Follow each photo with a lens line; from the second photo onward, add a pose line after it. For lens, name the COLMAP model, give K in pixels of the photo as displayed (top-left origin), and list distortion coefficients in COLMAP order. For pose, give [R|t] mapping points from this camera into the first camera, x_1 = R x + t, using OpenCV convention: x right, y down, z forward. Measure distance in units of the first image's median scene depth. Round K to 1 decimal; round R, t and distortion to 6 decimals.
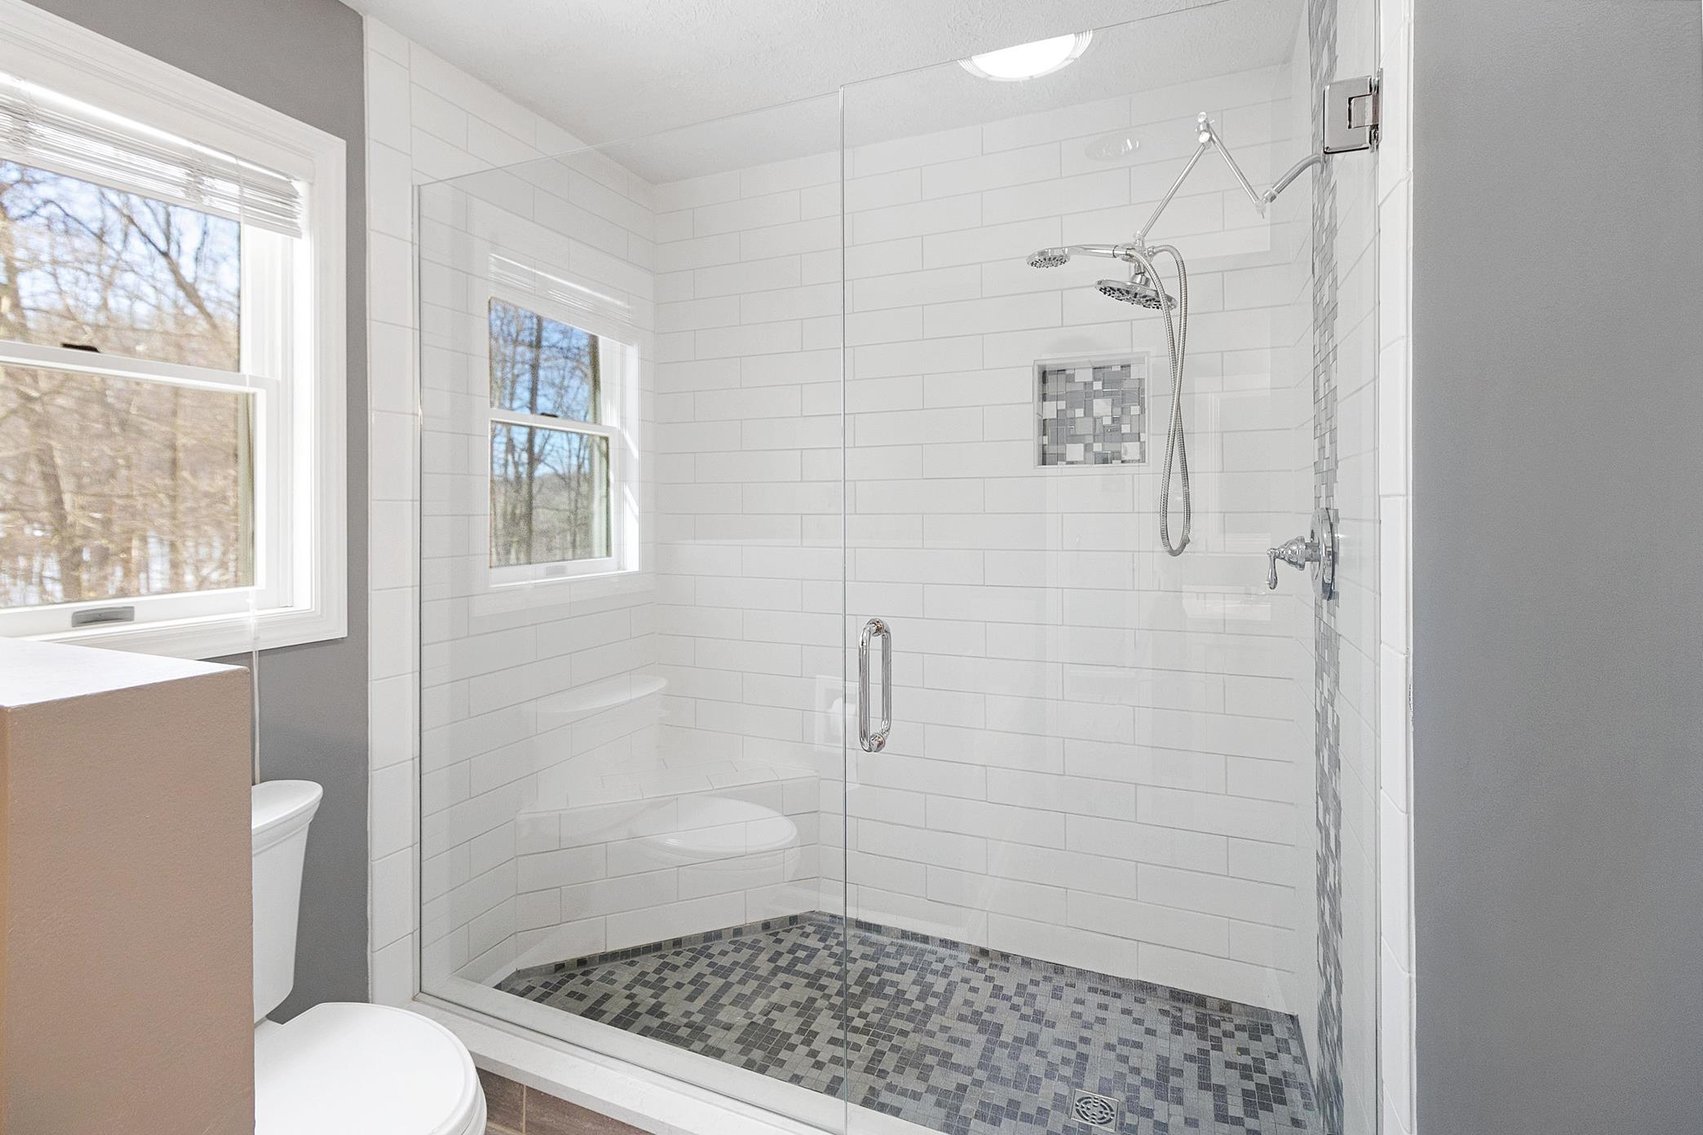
lens RADIAL K [[792.8, 0, 855.6], [0, 792.8, 528.5], [0, 0, 1]] dist [0.002947, 0.001187]
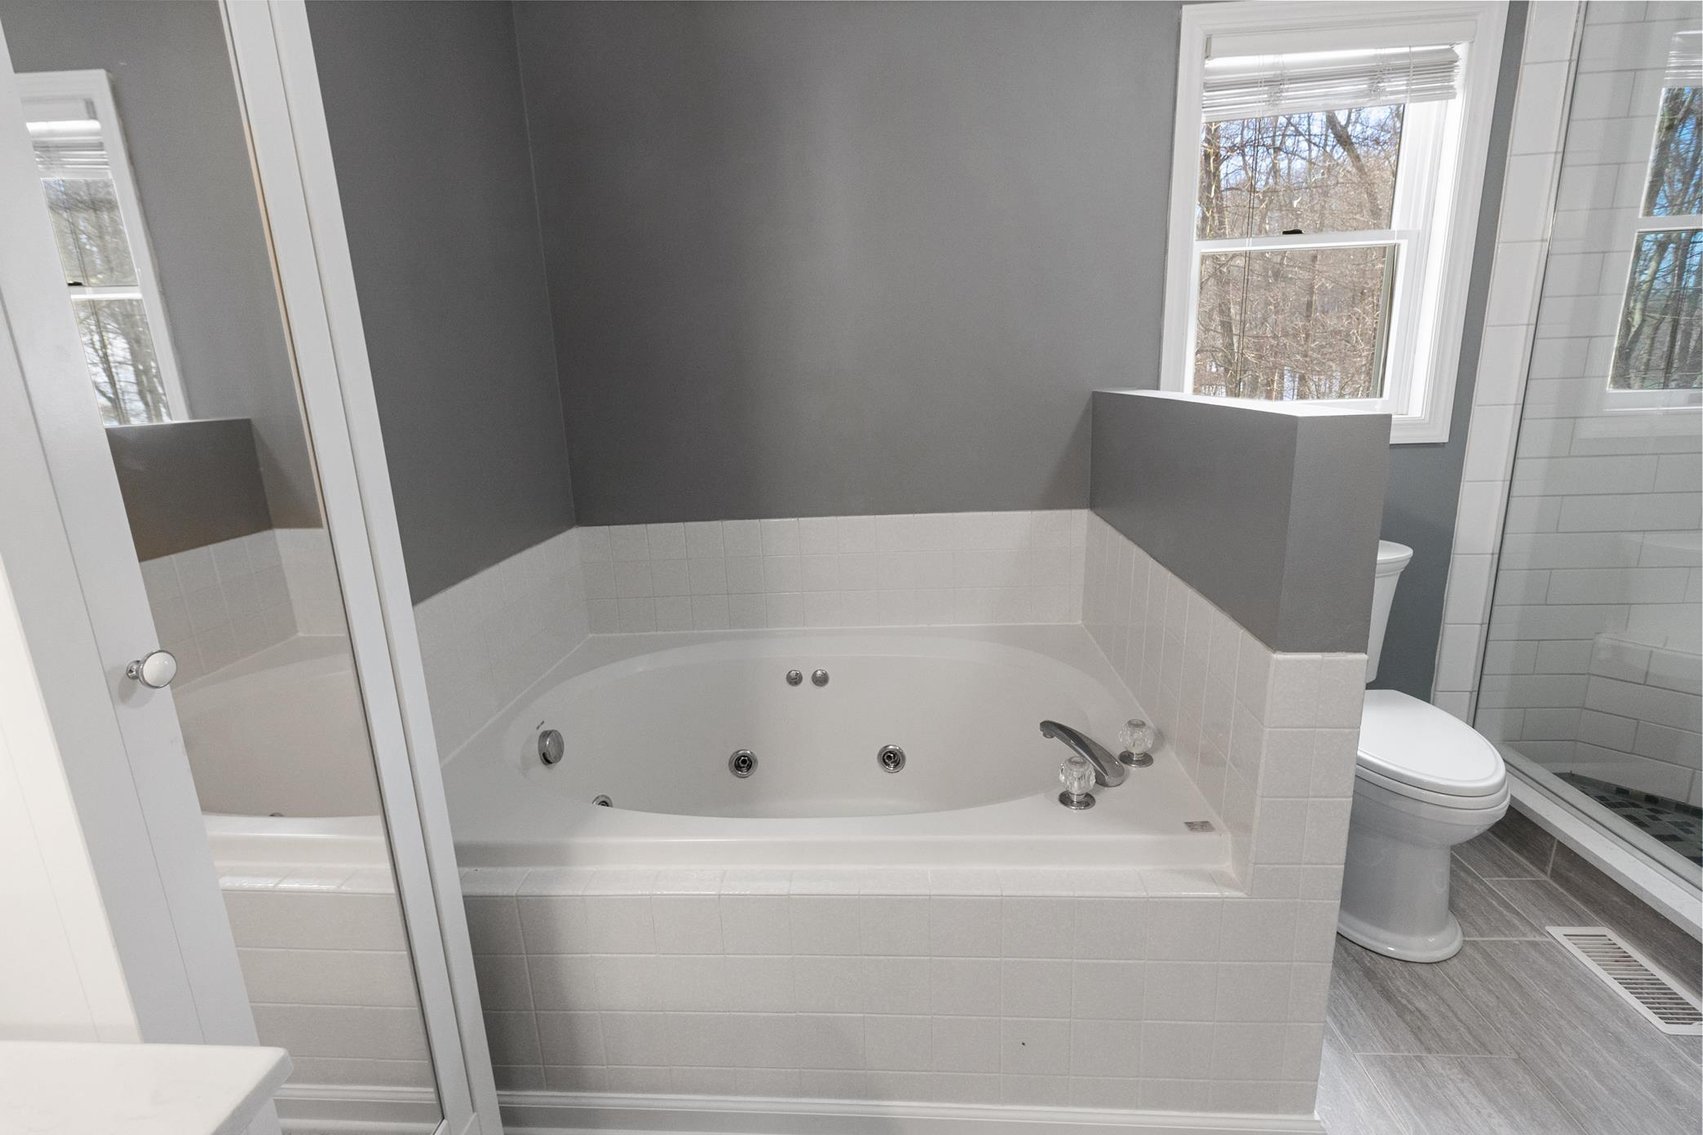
lens RADIAL K [[792.8, 0, 855.6], [0, 792.8, 528.5], [0, 0, 1]] dist [0.002947, 0.001187]
pose [[0.351231, 0.180387, -0.918748, 0.172814], [0.009394, 0.980537, 0.196110, 0.016619], [0.936242, -0.077511, 0.342700, -0.262590]]
